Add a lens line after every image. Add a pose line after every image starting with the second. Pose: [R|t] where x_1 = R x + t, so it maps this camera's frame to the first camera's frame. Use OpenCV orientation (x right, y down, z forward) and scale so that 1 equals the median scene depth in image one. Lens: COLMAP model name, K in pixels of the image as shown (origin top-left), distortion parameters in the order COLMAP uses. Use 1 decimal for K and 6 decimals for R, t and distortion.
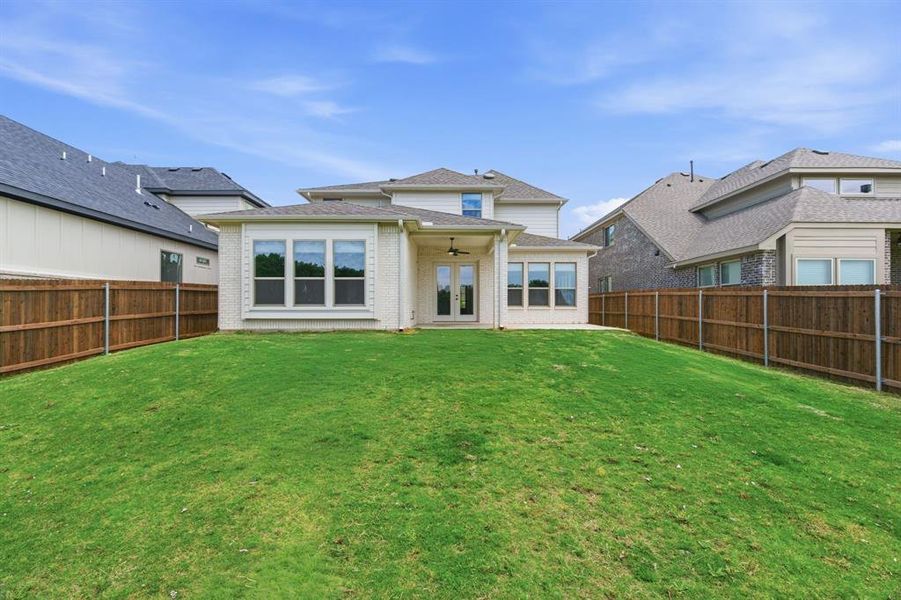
lens RADIAL K [[406.1, 0, 451.3], [0, 406.1, 302.1], [0, 0, 1]] dist [0.003167, -0.001475]
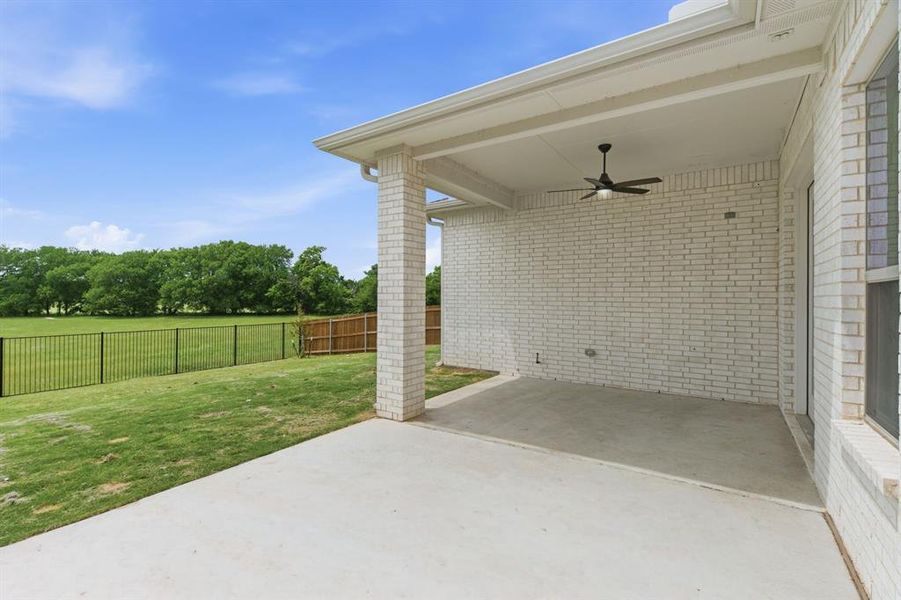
lens RADIAL K [[406.1, 0, 444.4], [0, 406.1, 296.9], [0, 0, 1]] dist [0.003167, -0.001475]
pose [[-0.563798, -0.005395, -0.825895, 0.455091], [0.013030, 0.999796, -0.015426, -0.040043], [0.825810, -0.019459, -0.563613, 1.398054]]
